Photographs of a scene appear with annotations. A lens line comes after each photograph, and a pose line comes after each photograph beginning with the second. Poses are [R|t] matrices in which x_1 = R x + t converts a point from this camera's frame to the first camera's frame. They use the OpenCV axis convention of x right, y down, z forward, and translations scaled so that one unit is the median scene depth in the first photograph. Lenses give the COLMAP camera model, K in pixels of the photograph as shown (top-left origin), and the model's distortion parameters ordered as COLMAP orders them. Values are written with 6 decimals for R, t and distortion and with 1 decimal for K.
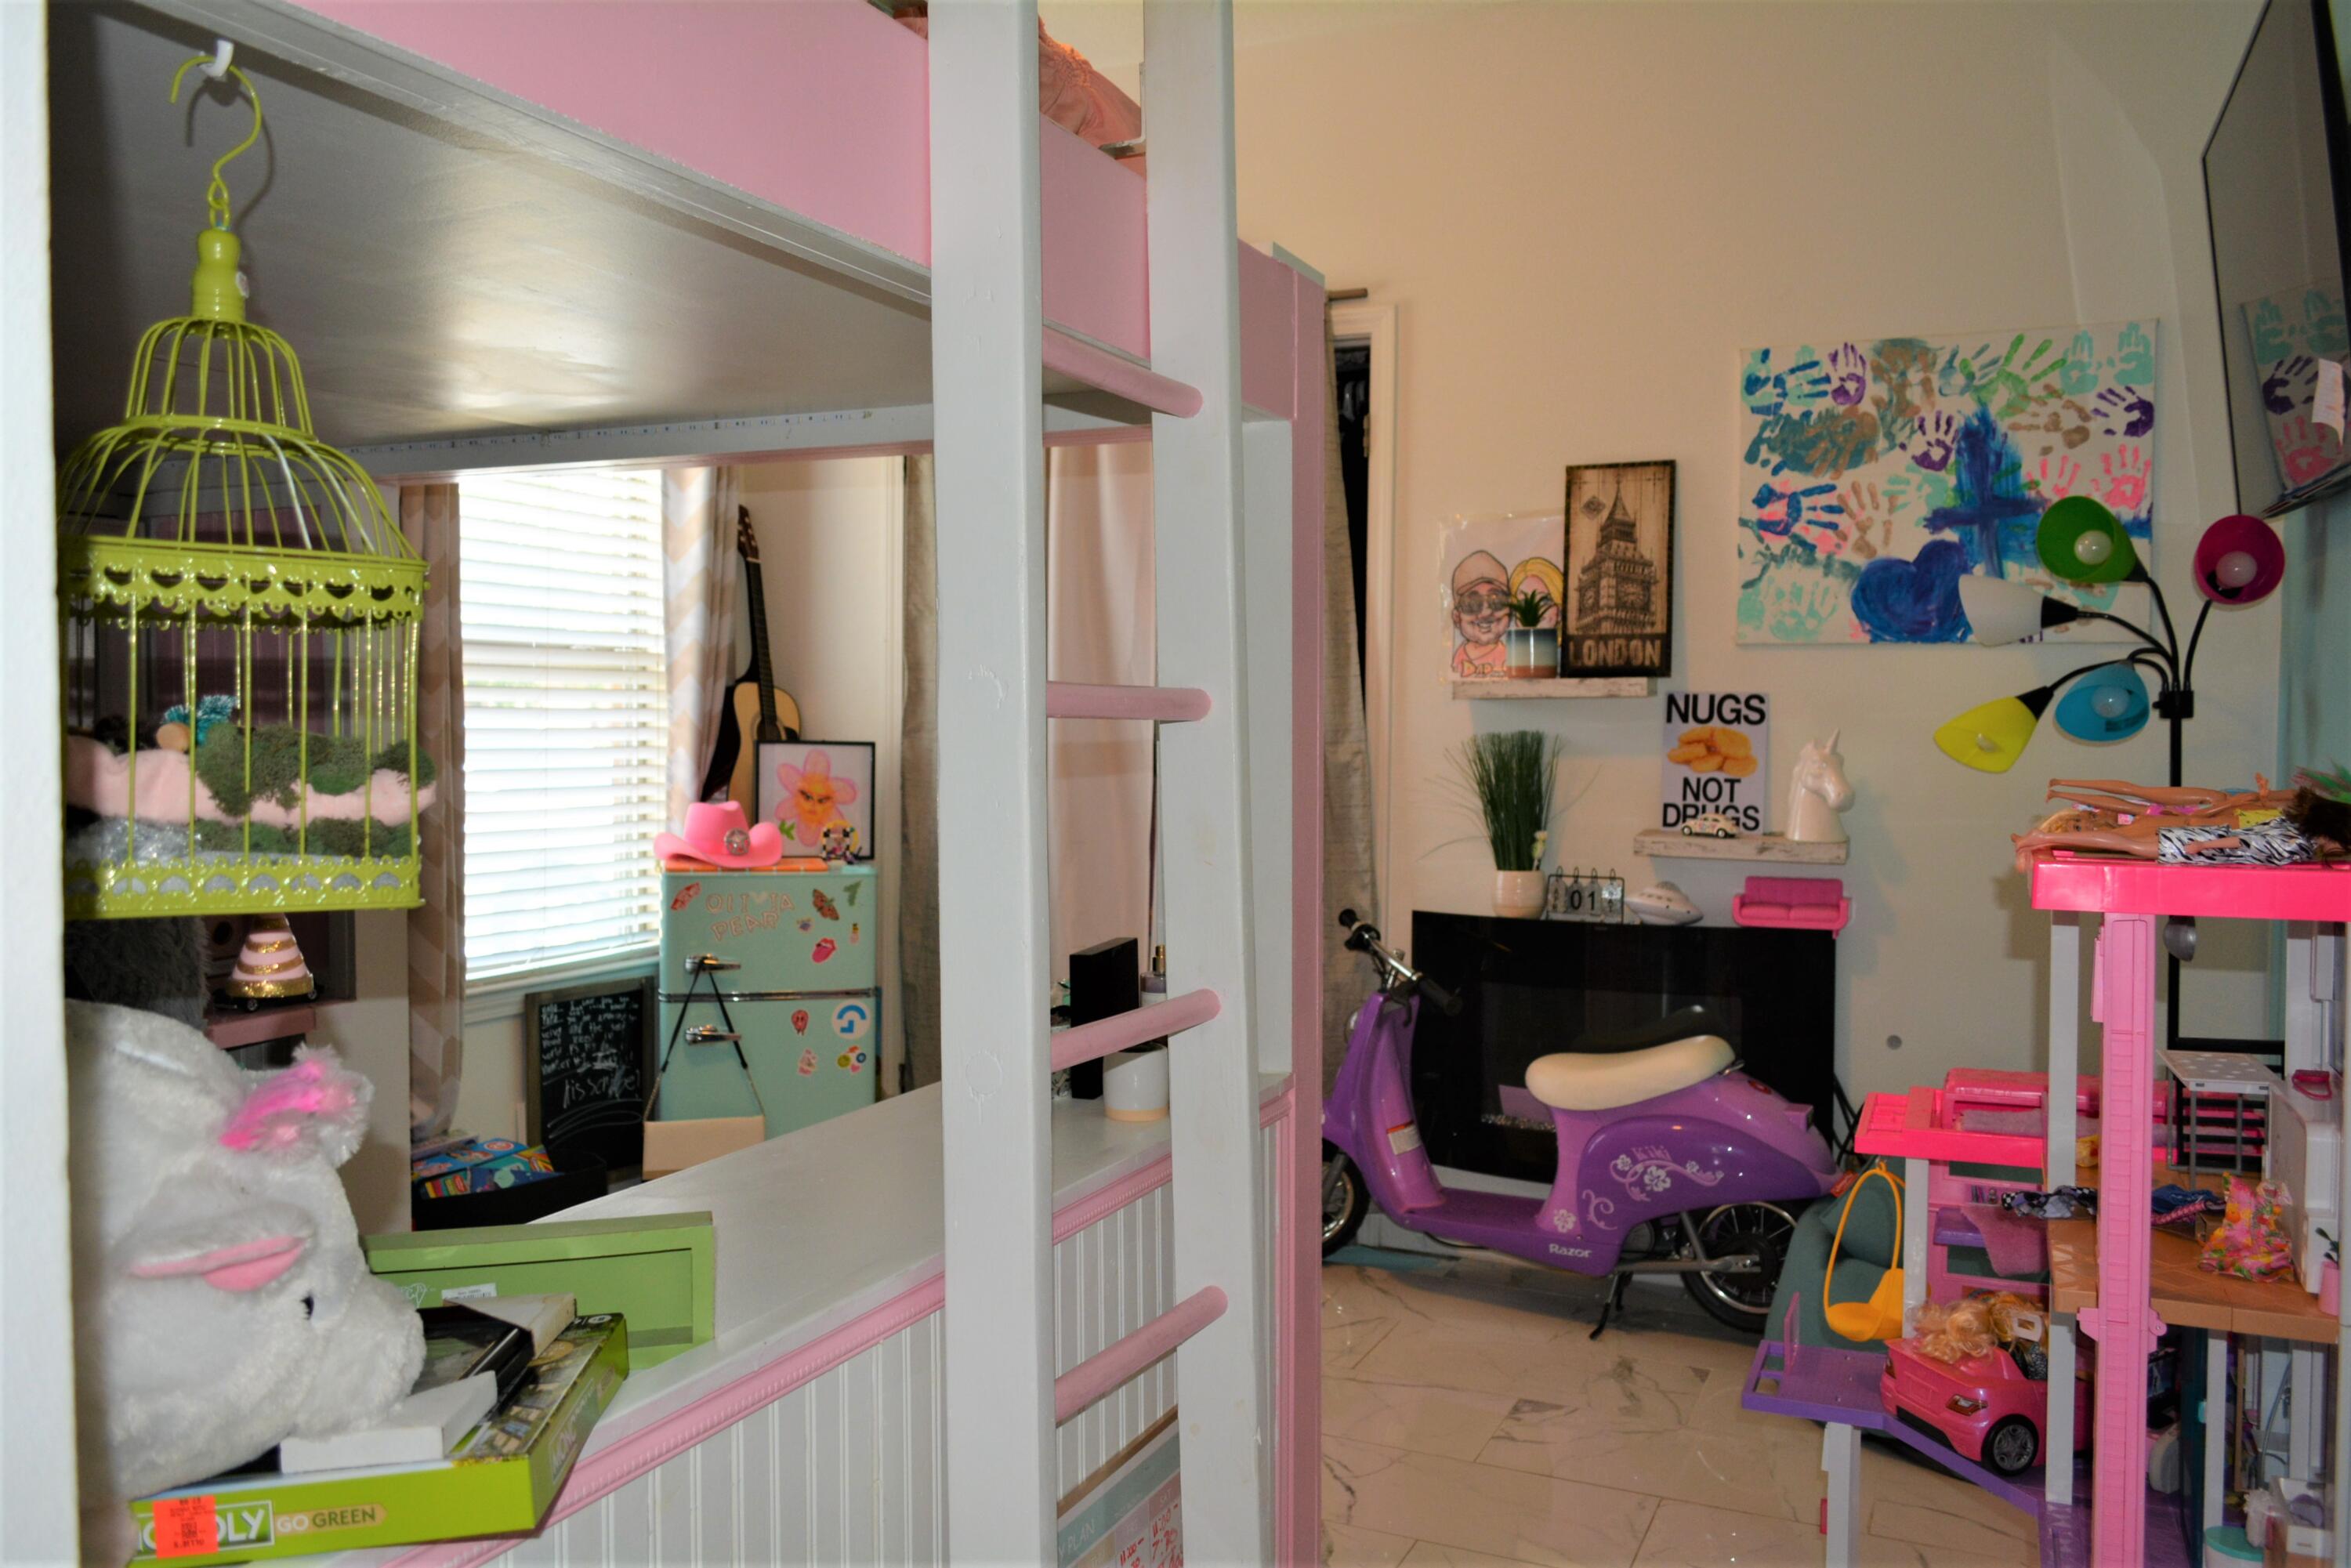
lens RADIAL K [[1812.5, 0, 1174.6], [0, 1812.5, 774.2], [0, 0, 1]] dist [-0.010285, 0.005225]
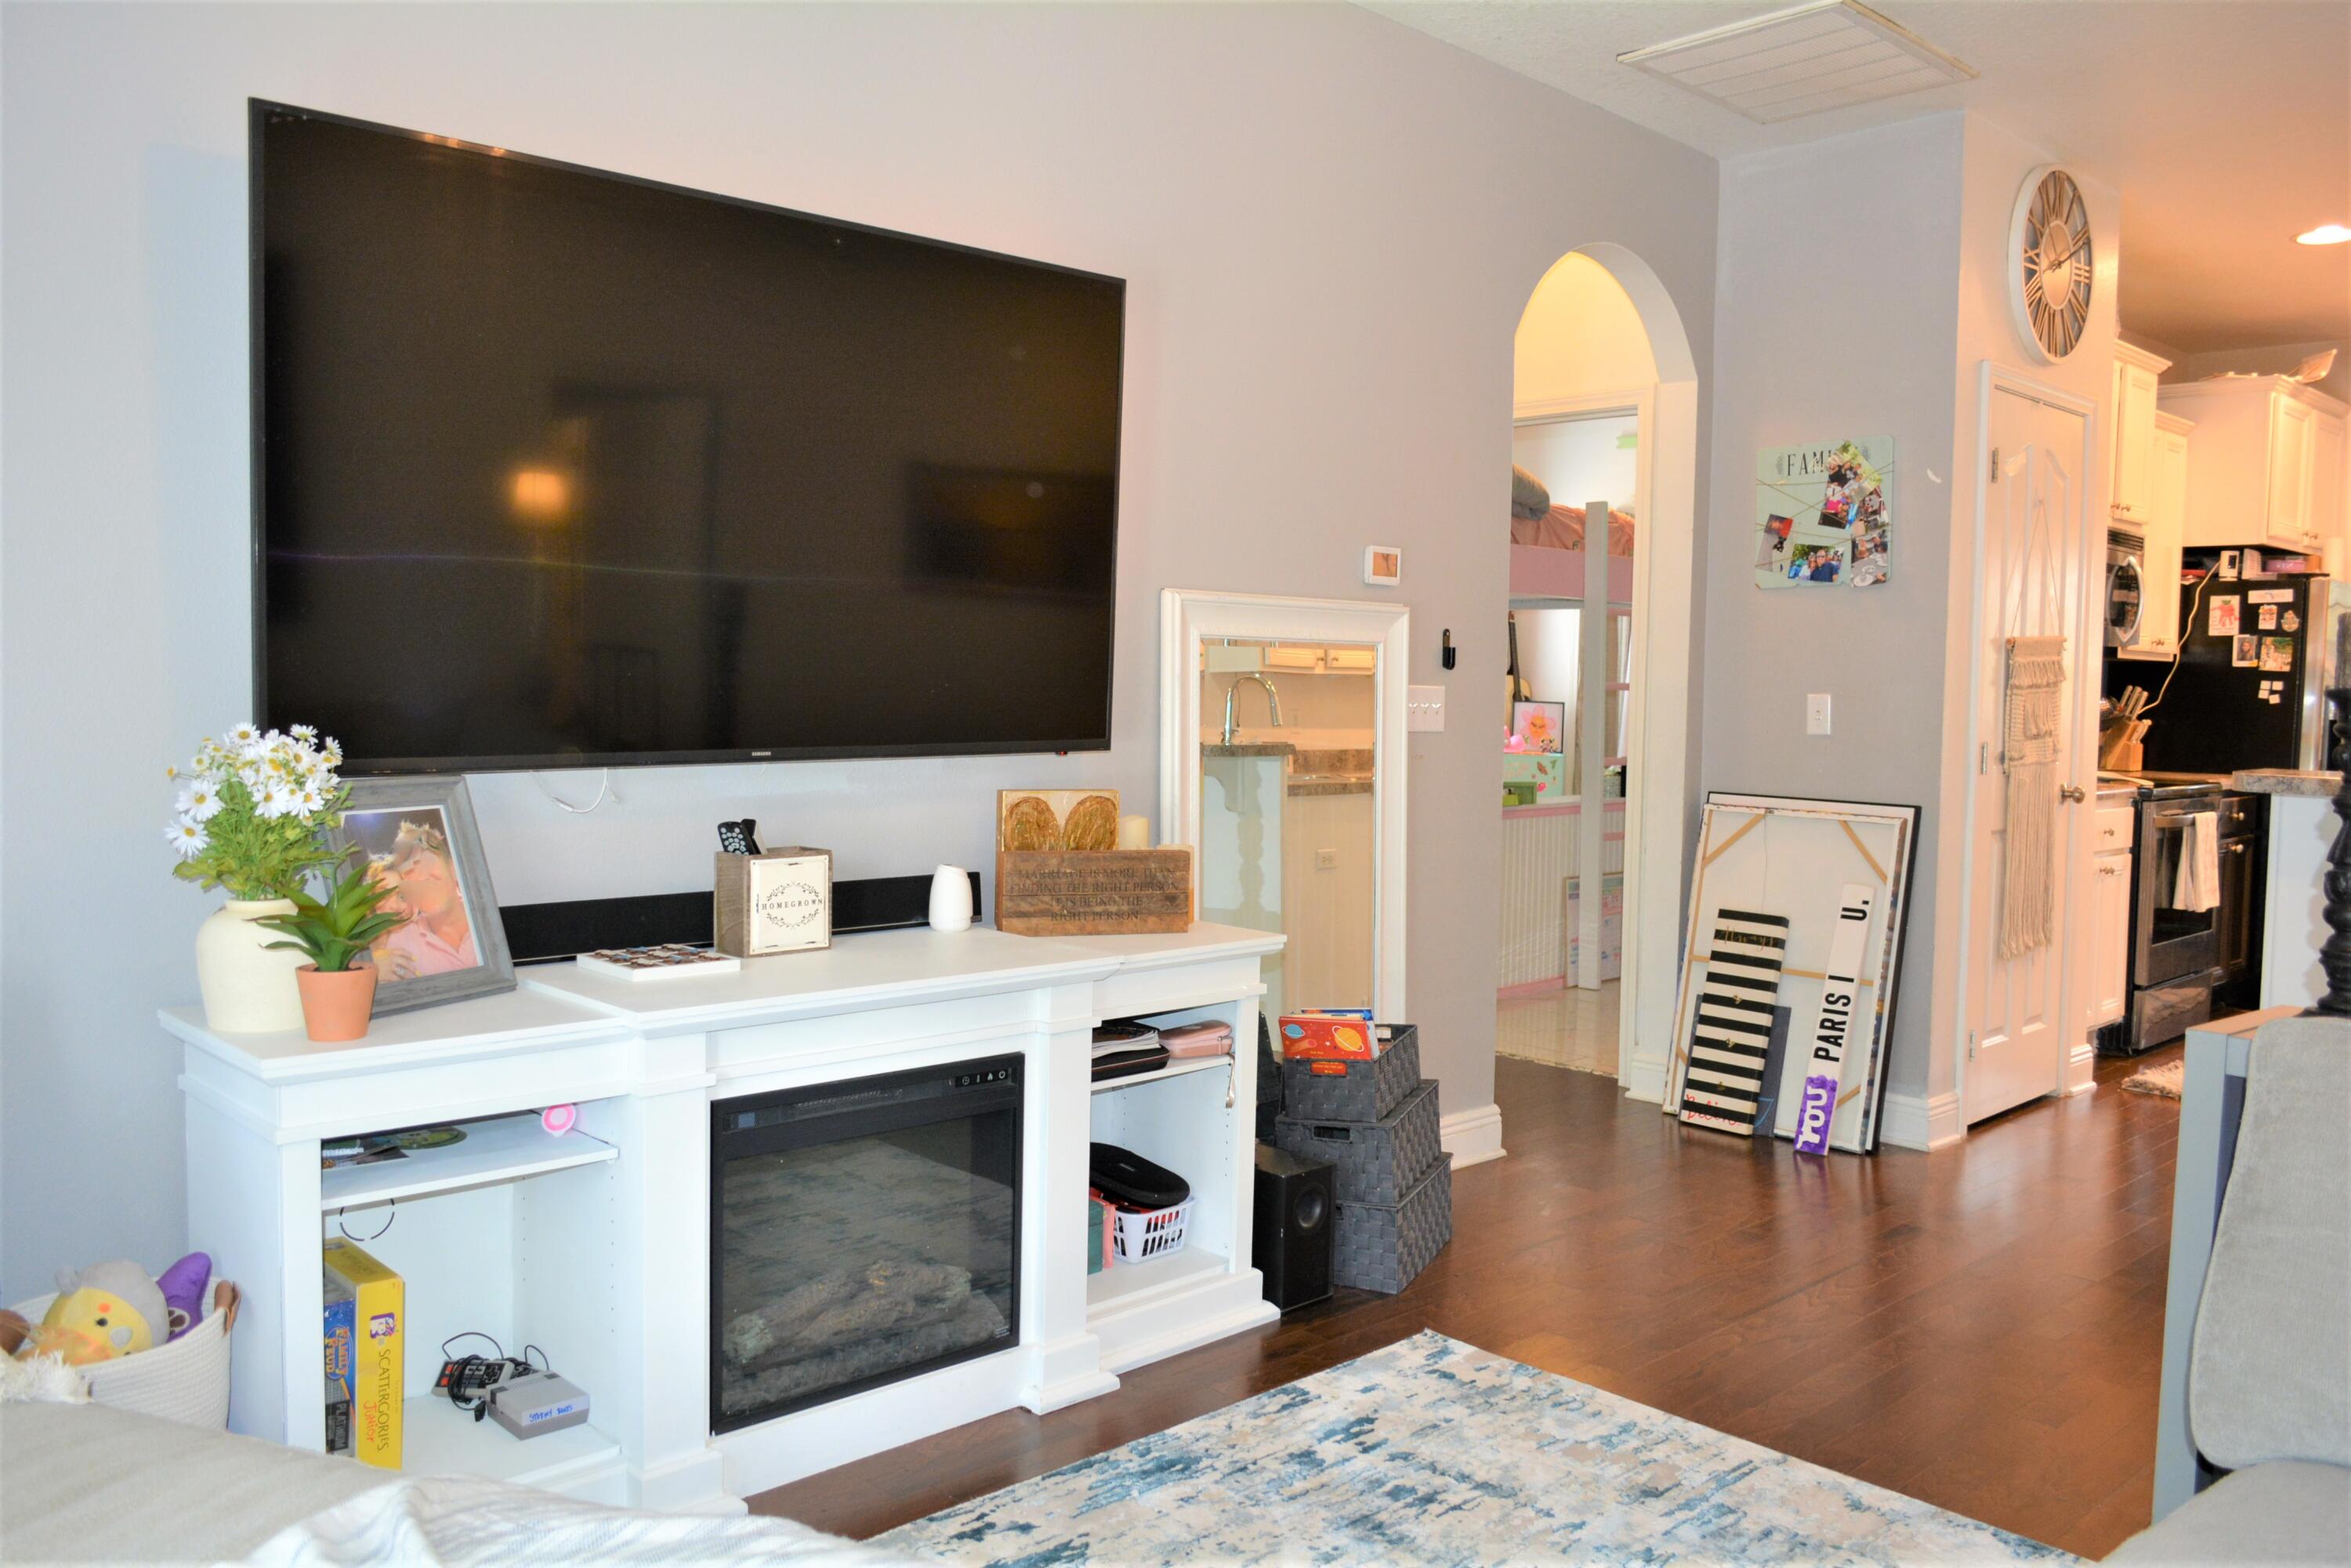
lens RADIAL K [[1812.5, 0, 1172.7], [0, 1812.5, 788.3], [0, 0, 1]] dist [-0.010285, 0.005225]
pose [[0.929706, 0.024000, -0.367520, 0.215084], [-0.020147, 0.999695, 0.014317, 0.068198], [0.367751, -0.005907, 0.929905, -1.292864]]
